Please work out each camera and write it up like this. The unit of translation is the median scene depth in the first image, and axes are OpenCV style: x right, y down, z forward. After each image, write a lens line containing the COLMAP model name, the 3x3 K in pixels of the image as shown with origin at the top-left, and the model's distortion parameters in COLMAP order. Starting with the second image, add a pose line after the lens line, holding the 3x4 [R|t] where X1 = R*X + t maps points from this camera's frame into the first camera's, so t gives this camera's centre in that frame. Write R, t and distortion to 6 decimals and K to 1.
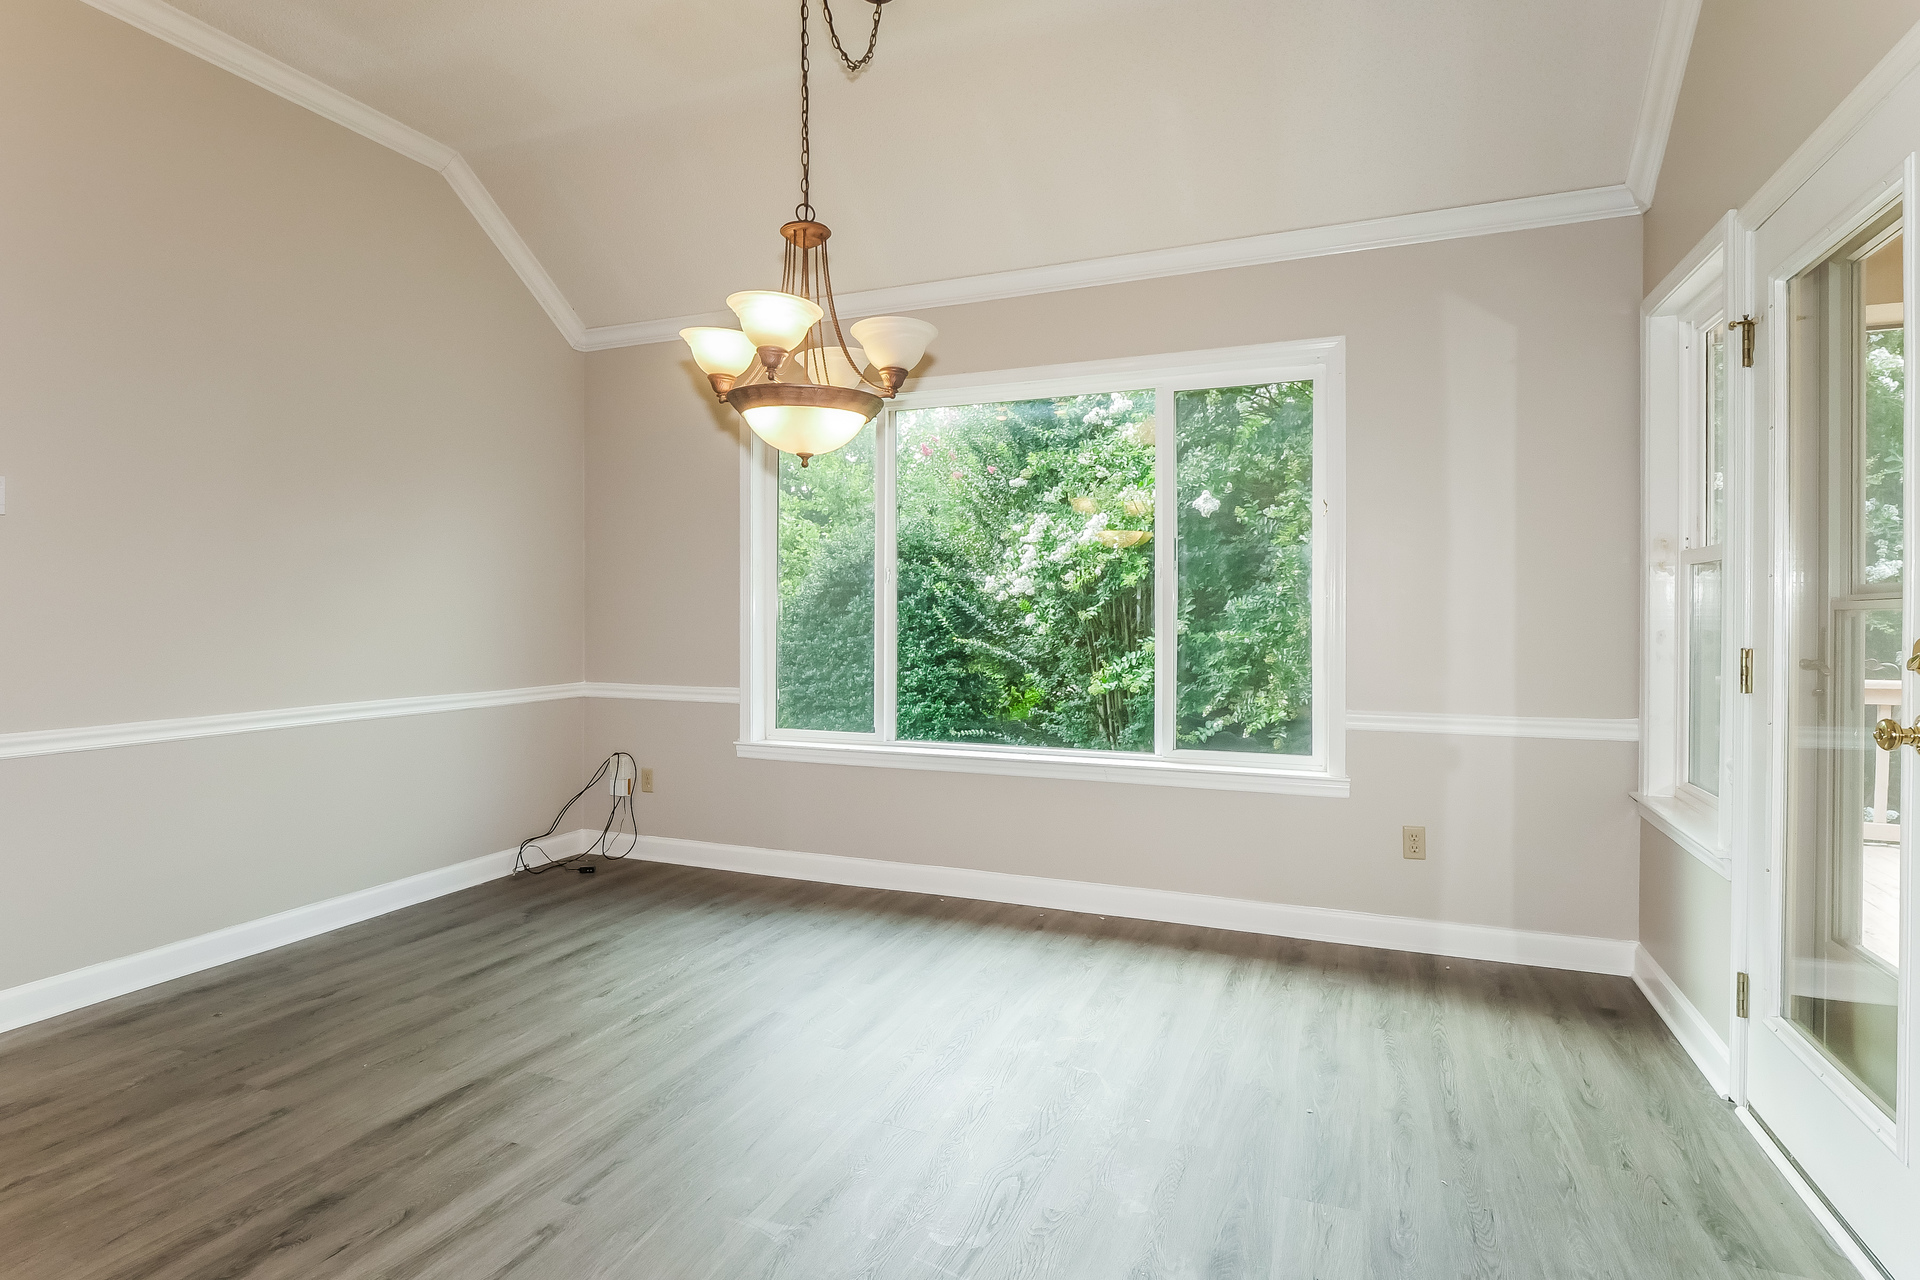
lens RADIAL K [[976.2, 0, 956.9], [0, 976.2, 621.5], [0, 0, 1]] dist [0.000152, -0.000013]
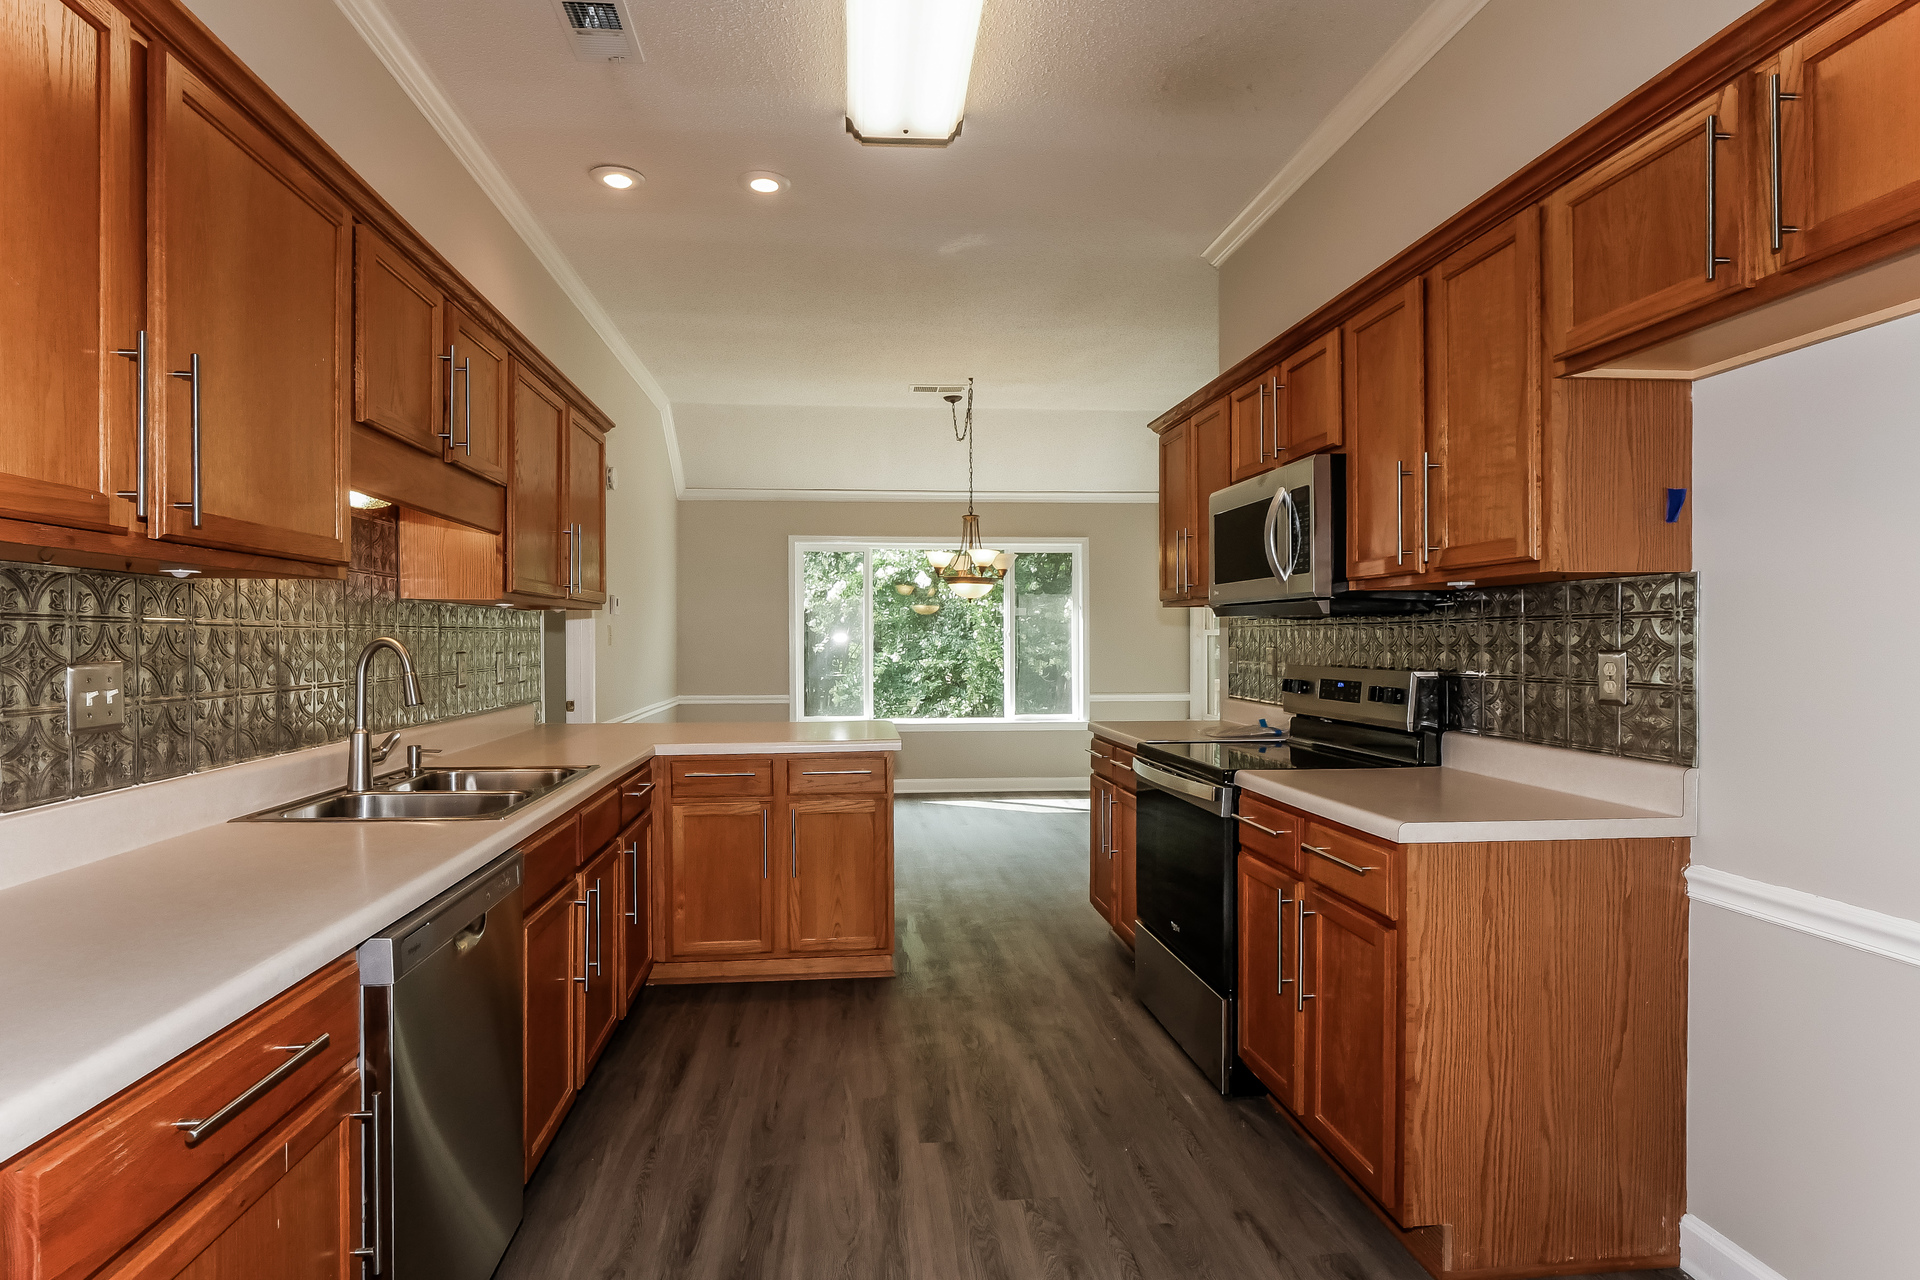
lens RADIAL K [[976.2, 0, 956.9], [0, 976.2, 621.5], [0, 0, 1]] dist [0.000152, -0.000013]
pose [[0.876195, 0.007572, 0.481898, -0.968543], [0.006624, 0.999593, -0.027751, -0.015682], [-0.481912, 0.027507, 0.875788, -0.884926]]
